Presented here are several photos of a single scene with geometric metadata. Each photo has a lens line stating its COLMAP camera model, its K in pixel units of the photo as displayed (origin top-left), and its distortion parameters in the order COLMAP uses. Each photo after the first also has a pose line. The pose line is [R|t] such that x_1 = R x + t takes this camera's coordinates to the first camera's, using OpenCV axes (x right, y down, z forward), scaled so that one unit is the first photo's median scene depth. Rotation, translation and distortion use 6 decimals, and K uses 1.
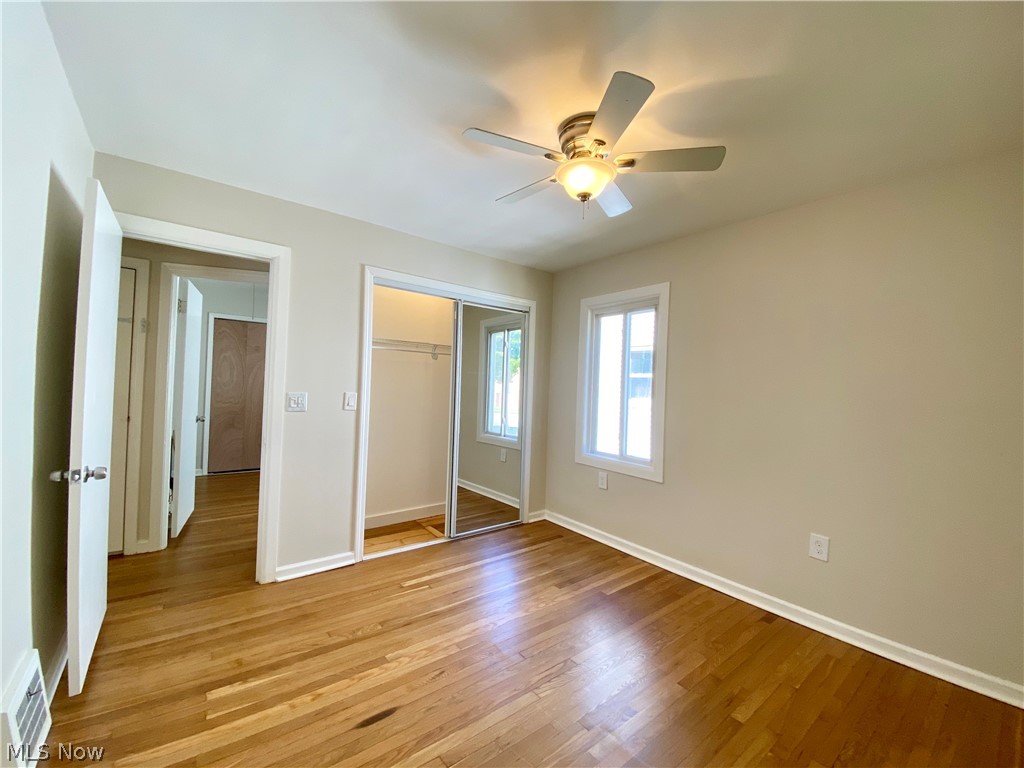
lens RADIAL K [[415.9, 0, 510.5], [0, 415.9, 378.8], [0, 0, 1]] dist [0.009411, -0.013150]
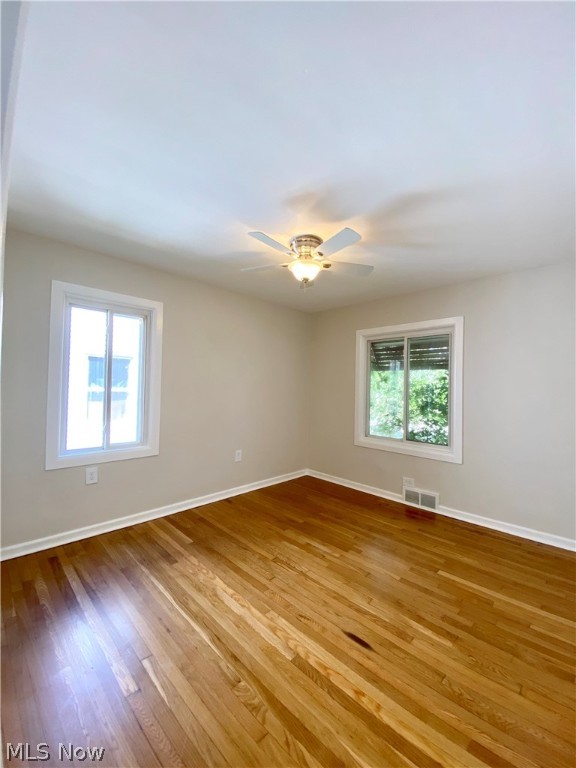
lens RADIAL K [[311.9, 0, 291.2], [0, 311.9, 380.7], [0, 0, 1]] dist [0.009411, -0.013150]
pose [[-0.127183, -0.023682, 0.991597, -0.768661], [-0.037127, 0.999128, 0.019100, -0.021952], [-0.991184, -0.034385, -0.127951, 0.828691]]
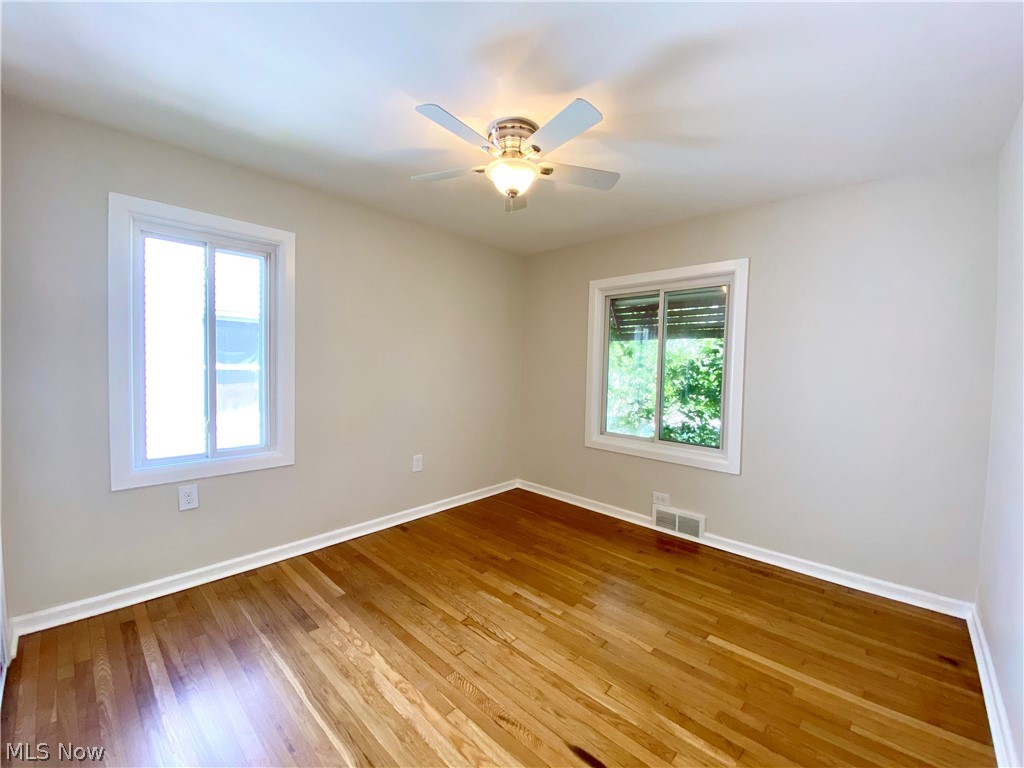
lens RADIAL K [[415.9, 0, 509.6], [0, 415.9, 379.3], [0, 0, 1]] dist [0.009411, -0.013150]
pose [[-0.150256, -0.080862, 0.985335, -0.649368], [-0.039197, 0.996353, 0.075789, -0.016303], [-0.987870, -0.027235, -0.152877, 0.794970]]
